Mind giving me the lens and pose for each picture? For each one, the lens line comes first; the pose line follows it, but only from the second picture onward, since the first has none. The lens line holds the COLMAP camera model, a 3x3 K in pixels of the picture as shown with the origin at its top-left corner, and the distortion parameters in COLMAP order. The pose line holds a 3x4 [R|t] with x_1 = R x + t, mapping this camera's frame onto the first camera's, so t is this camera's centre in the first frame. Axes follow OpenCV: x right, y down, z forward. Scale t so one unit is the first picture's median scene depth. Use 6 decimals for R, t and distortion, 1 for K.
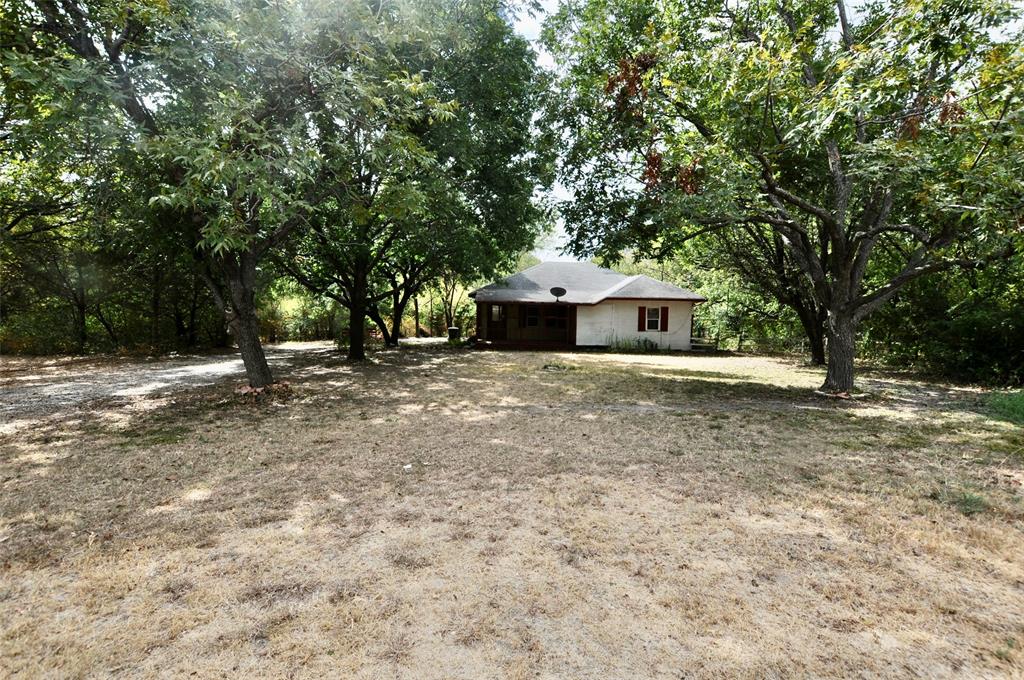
lens RADIAL K [[450.9, 0, 510.5], [0, 450.9, 339.8], [0, 0, 1]] dist [-0.032741, 0.002451]
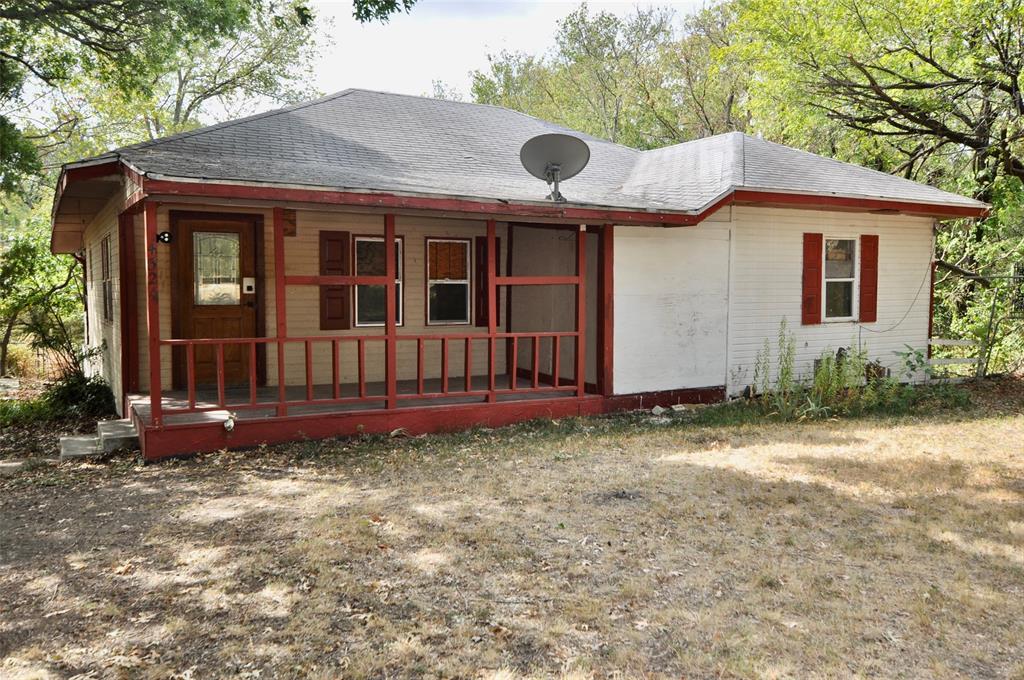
lens RADIAL K [[836.1, 0, 511.9], [0, 836.1, 339.1], [0, 0, 1]] dist [-0.028101, -0.001060]
pose [[0.890702, -0.044256, 0.452429, -0.094870], [0.050642, 0.998715, -0.002006, -0.018359], [-0.451758, 0.024699, 0.891798, 0.636082]]
